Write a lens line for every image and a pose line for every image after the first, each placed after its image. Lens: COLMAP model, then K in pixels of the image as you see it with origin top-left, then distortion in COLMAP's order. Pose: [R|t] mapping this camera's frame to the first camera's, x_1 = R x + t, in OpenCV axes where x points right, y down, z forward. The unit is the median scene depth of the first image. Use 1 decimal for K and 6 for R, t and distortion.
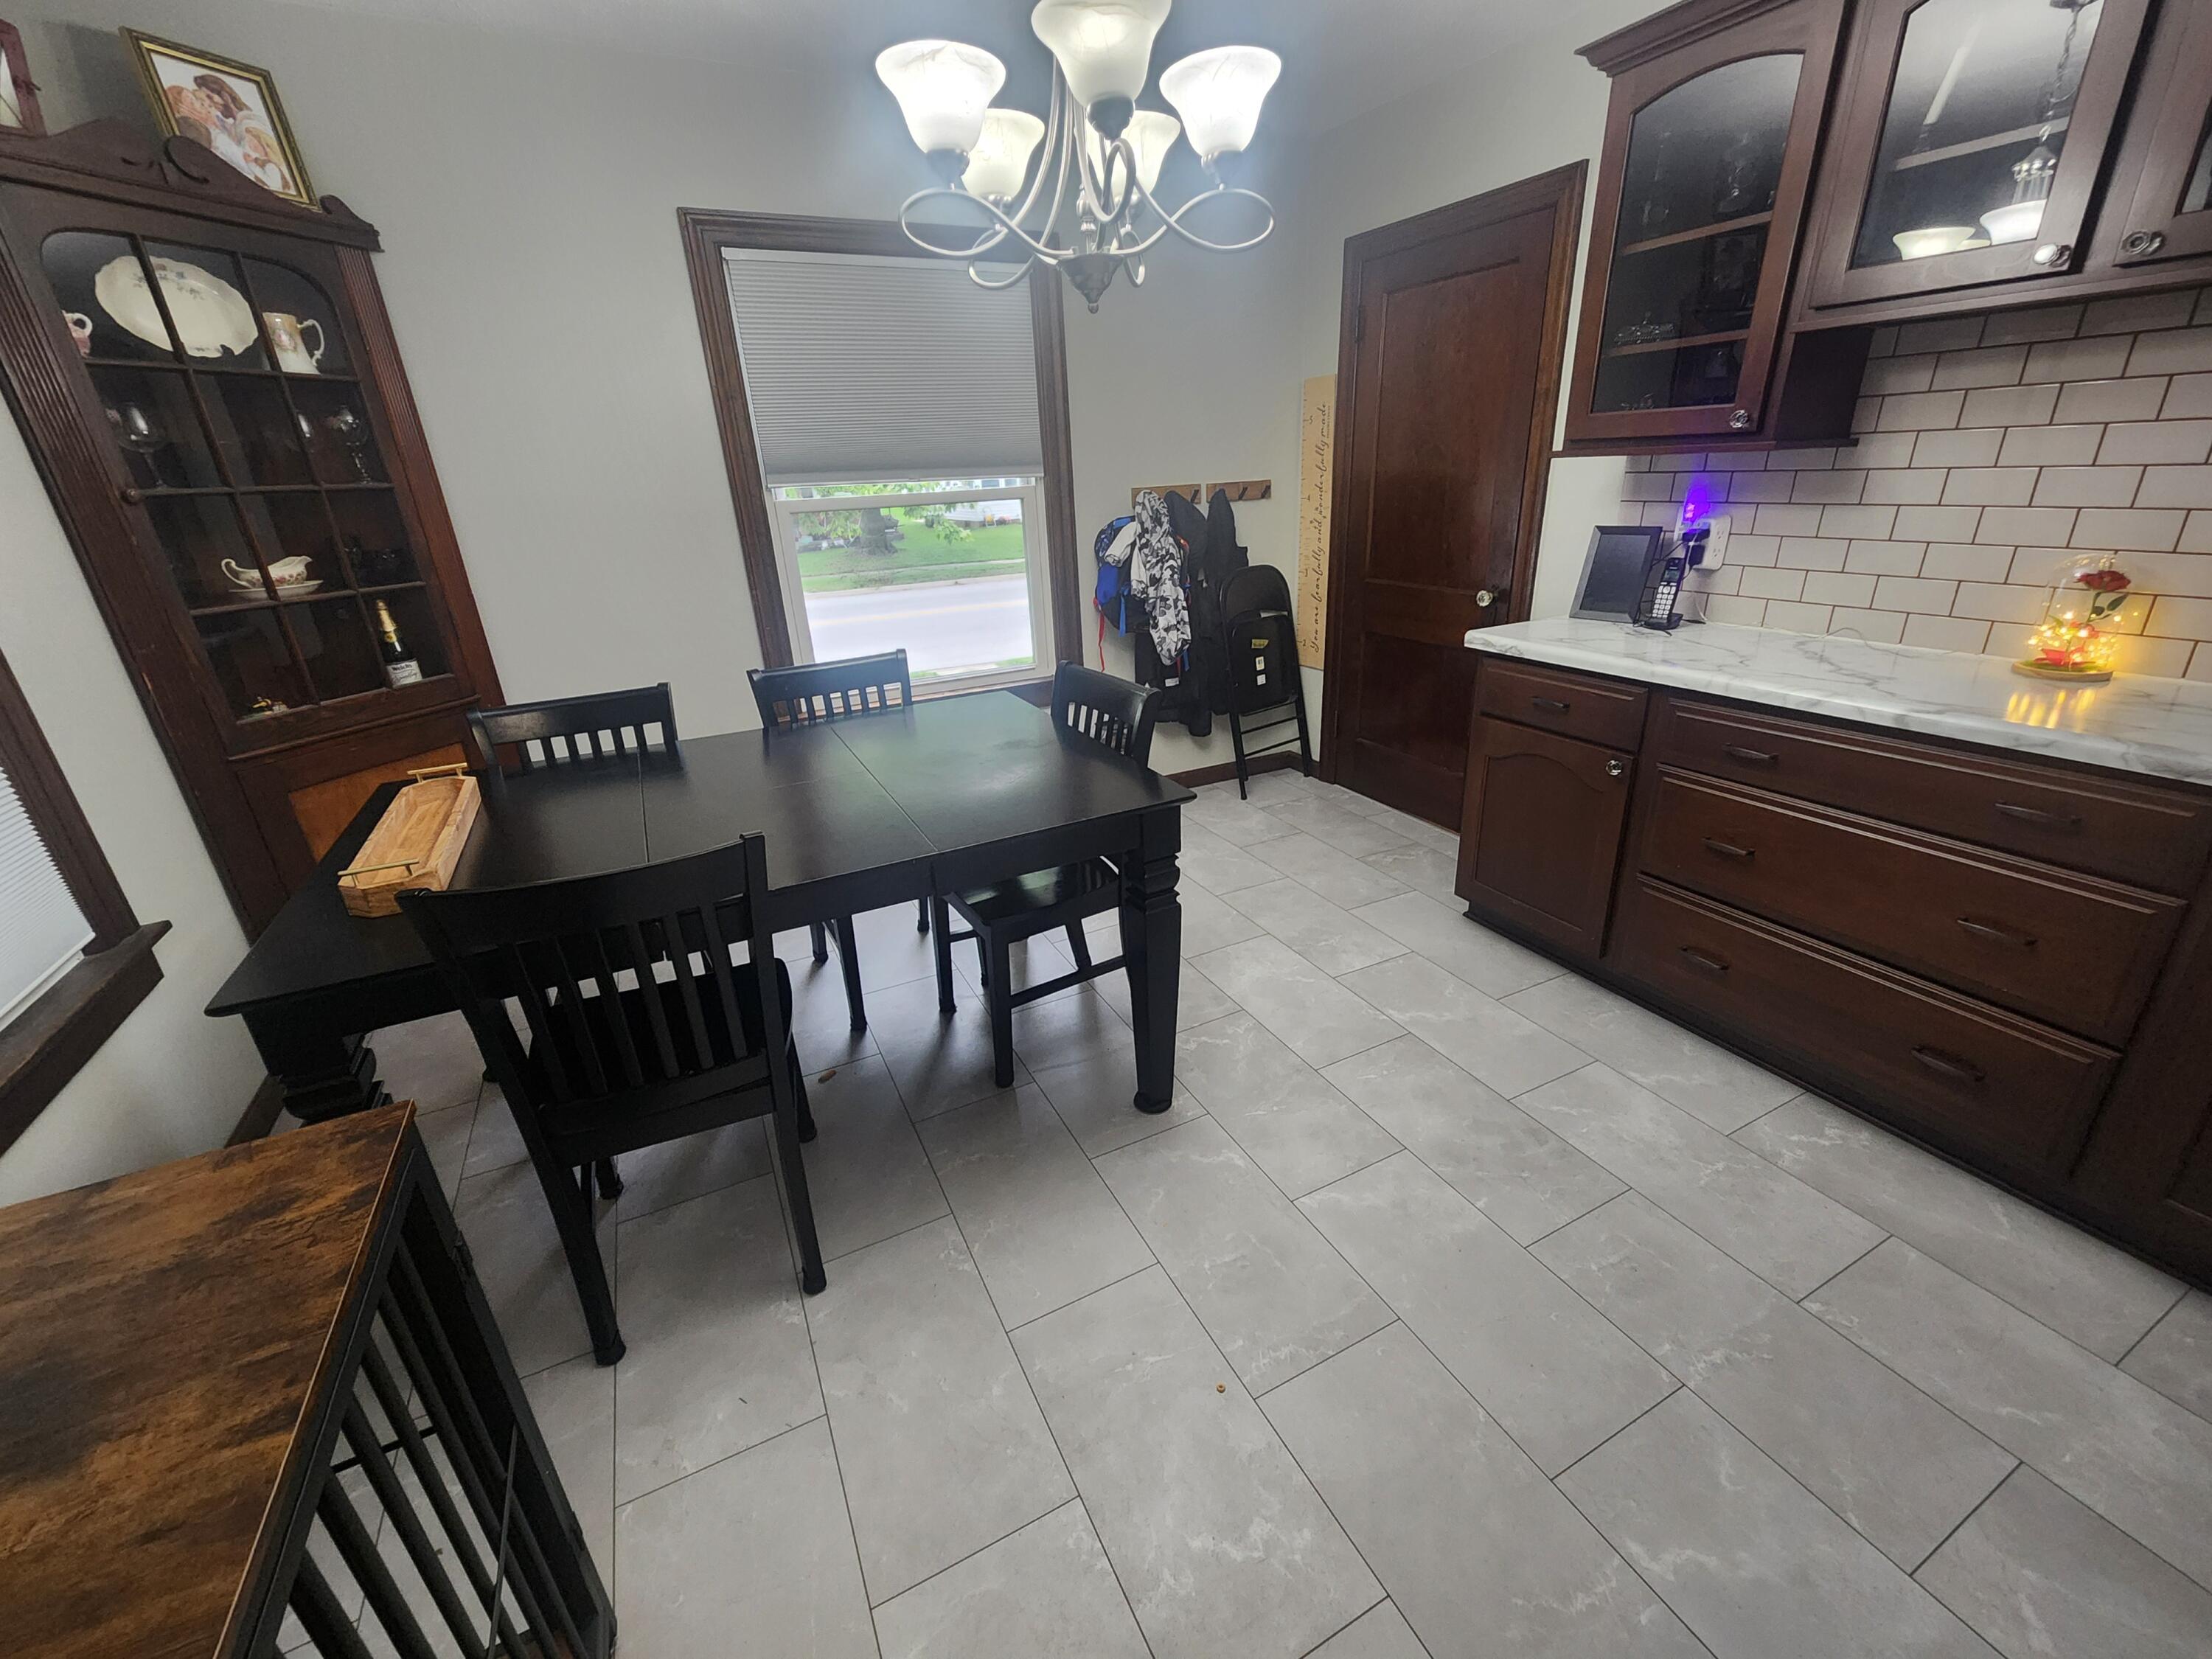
lens RADIAL K [[903.0, 0, 1109.3], [0, 903.0, 830.0], [0, 0, 1]] dist [0.001431, -0.001088]
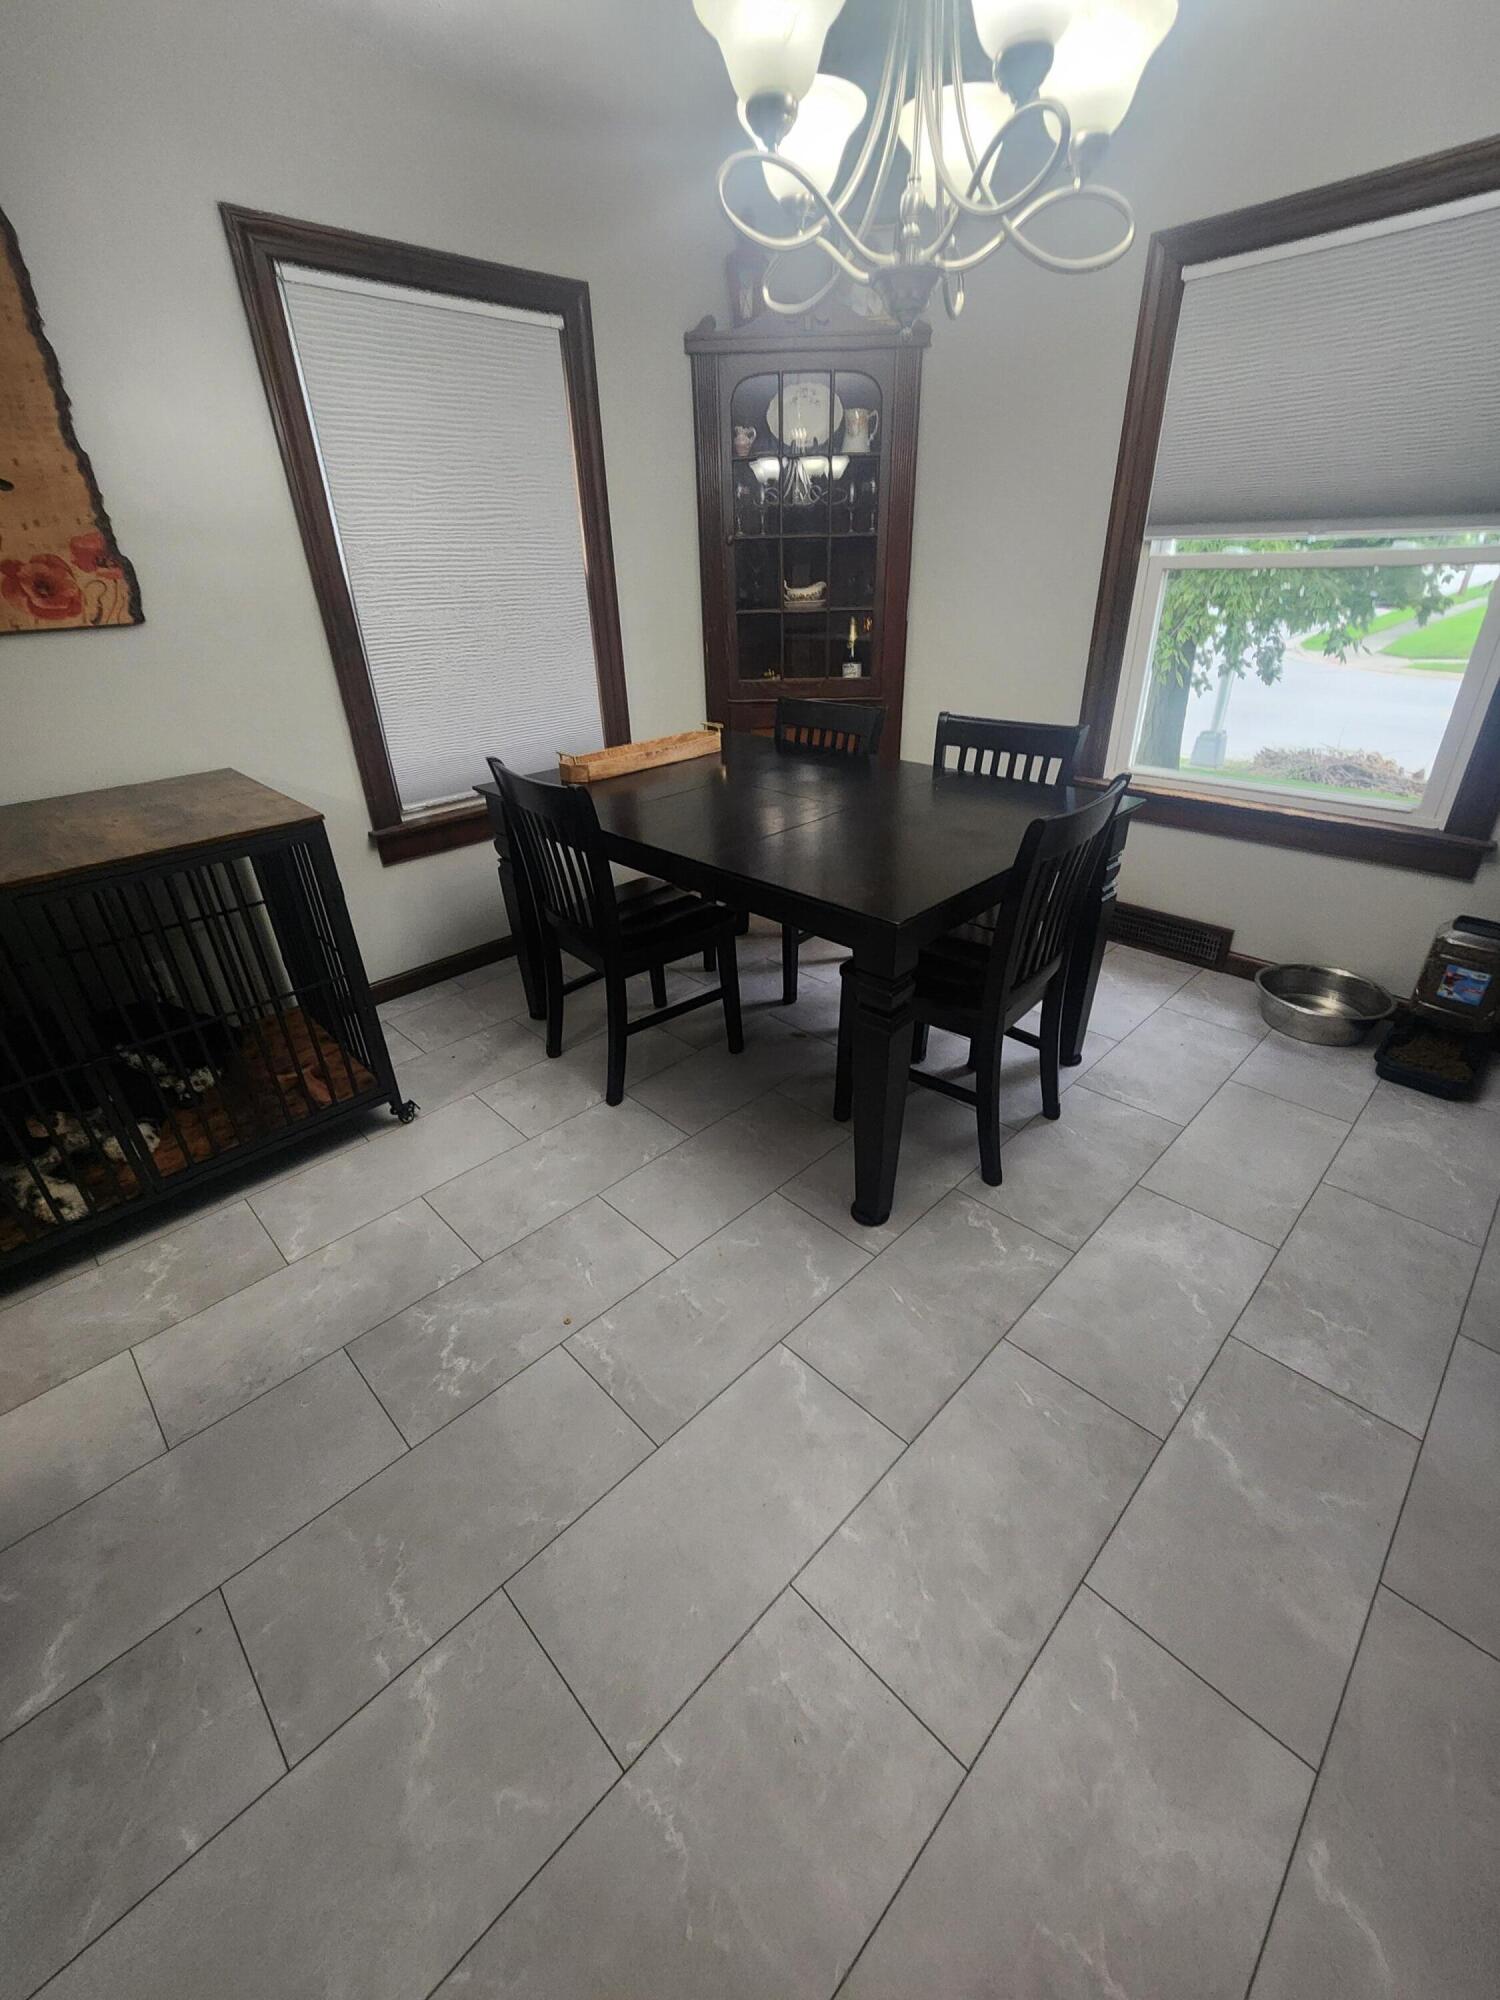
lens RADIAL K [[816.5, 0, 734.5], [0, 816.5, 991.7], [0, 0, 1]] dist [0.001431, -0.001088]
pose [[0.306231, 0.477260, -0.823678, 0.702361], [-0.345101, 0.862047, 0.371188, -0.212844], [0.887202, 0.170583, 0.428688, 0.496274]]
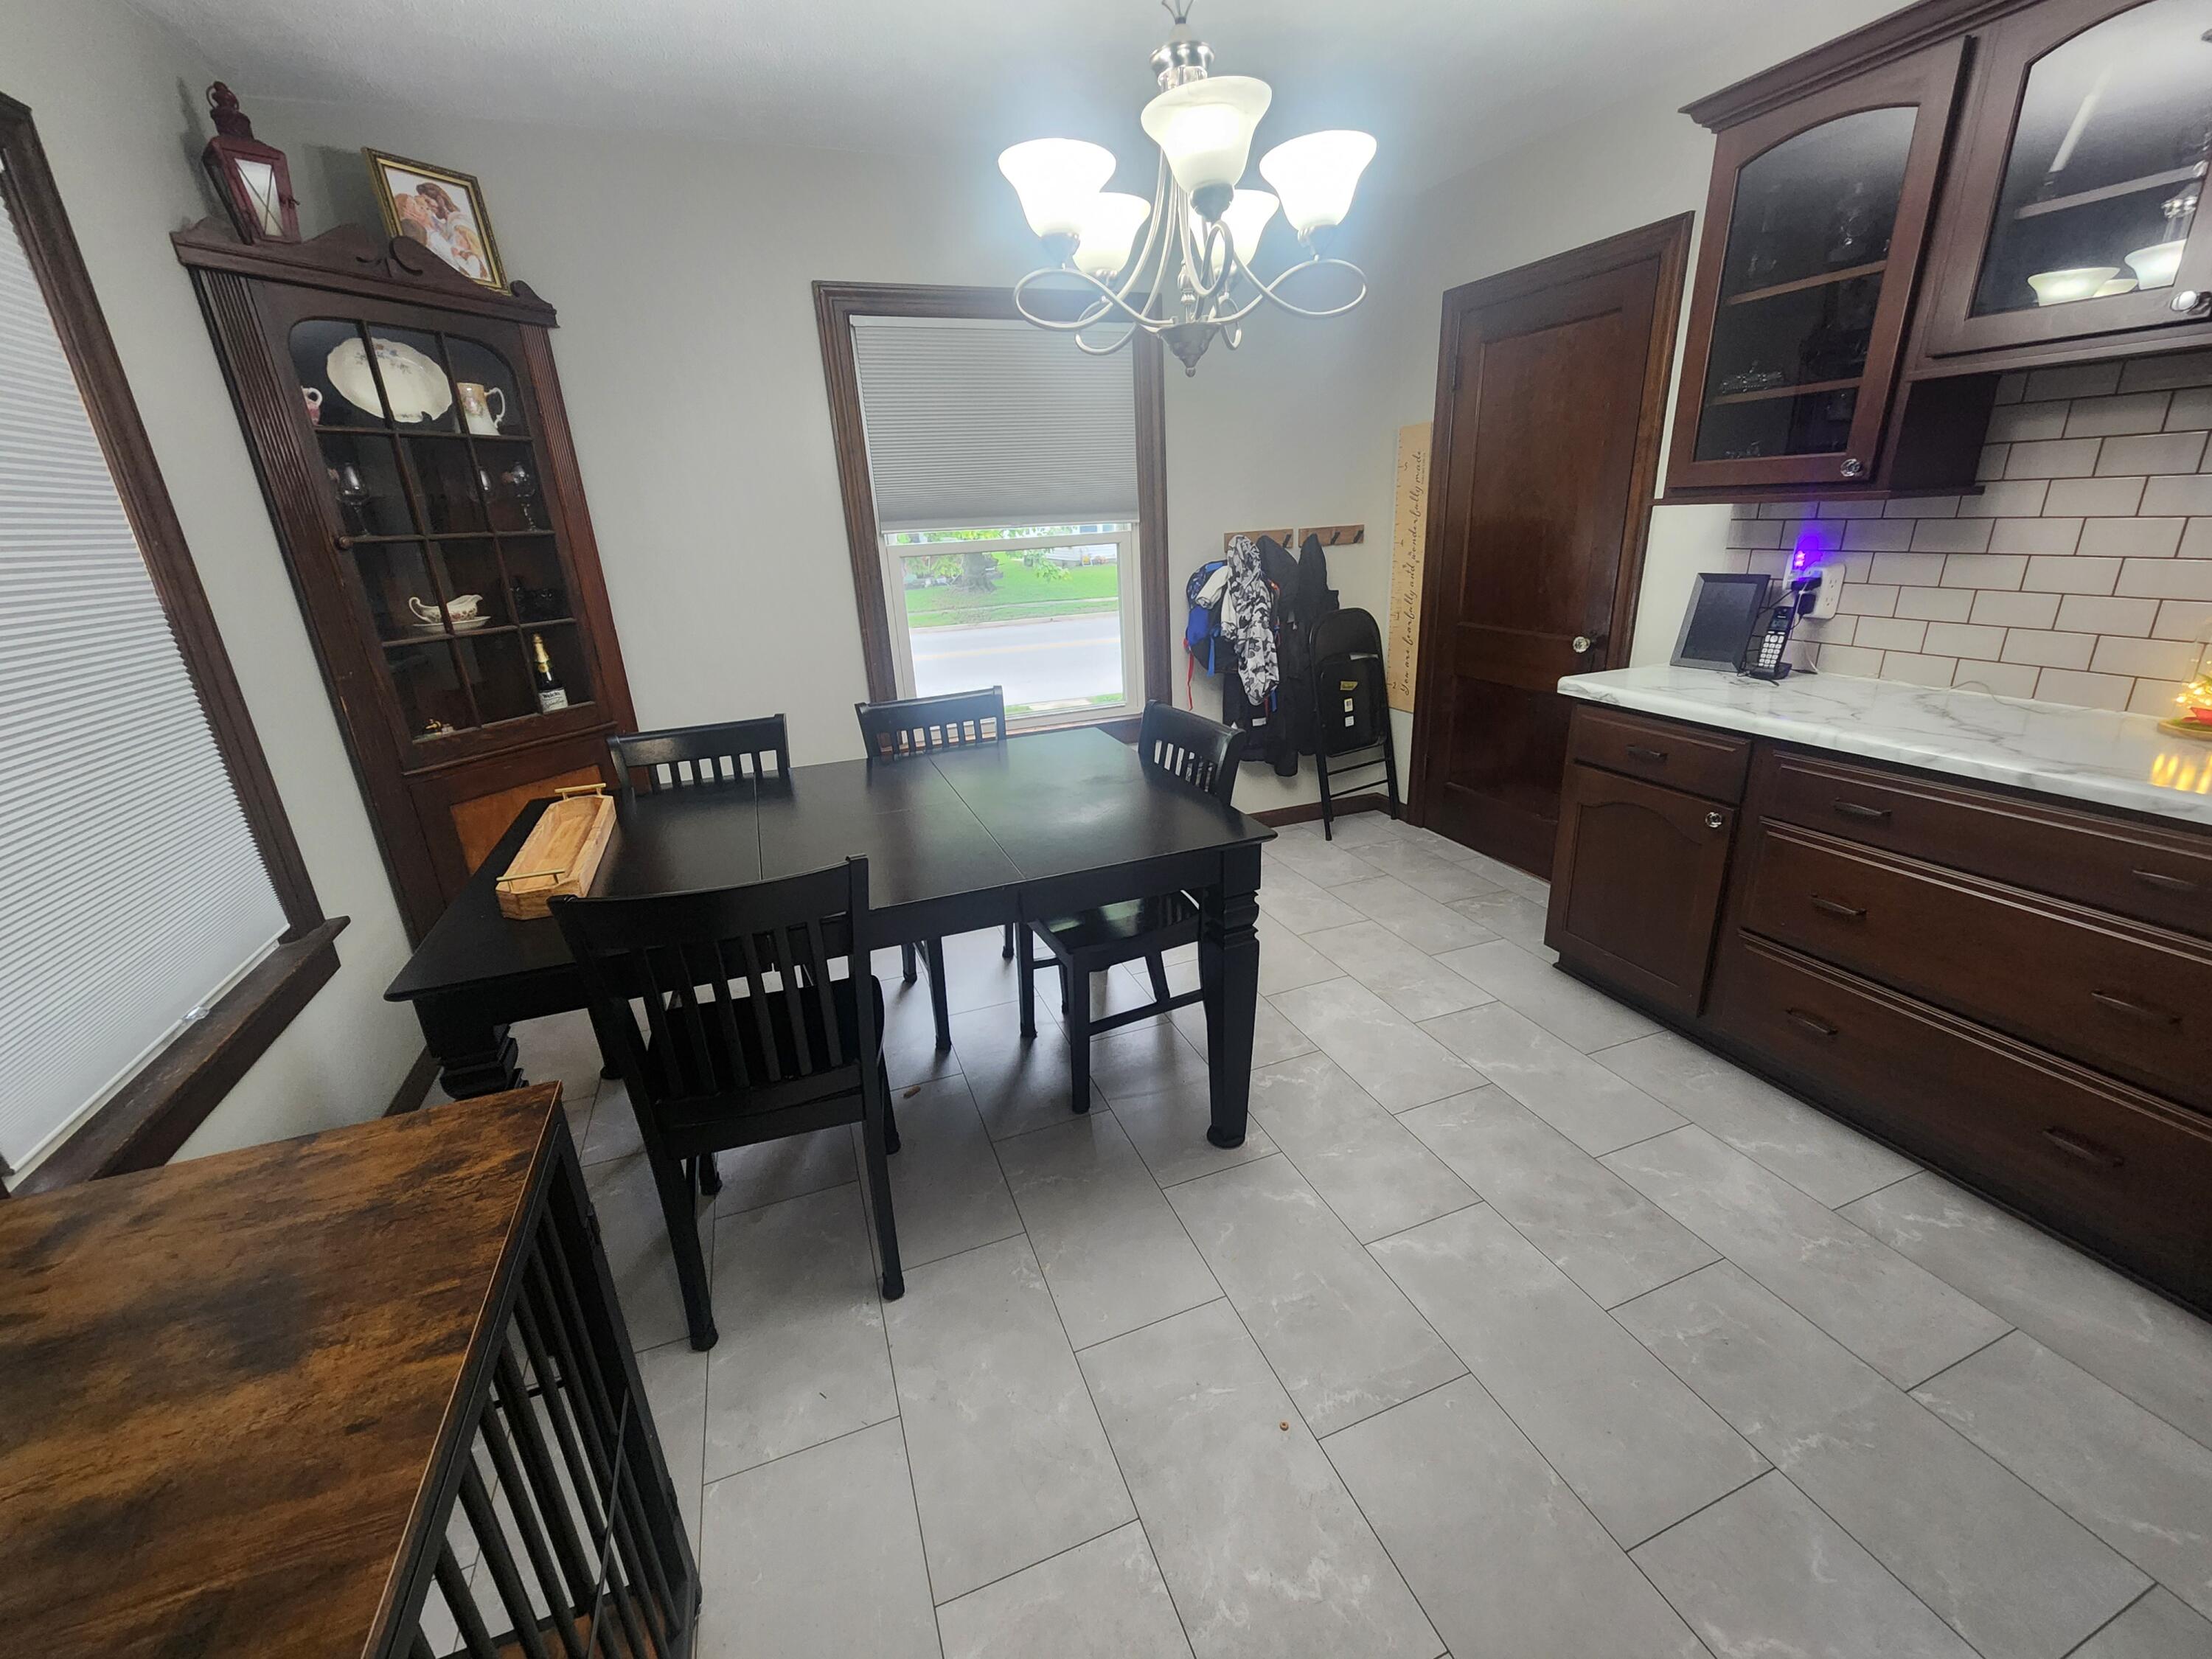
lens RADIAL K [[903.0, 0, 1108.4], [0, 903.0, 828.4], [0, 0, 1]] dist [0.001431, -0.001088]
pose [[0.994901, 0.031581, -0.095786, 0.003961], [-0.035449, 0.998612, -0.038954, 0.001513], [0.094423, 0.042151, 0.994639, -0.033640]]
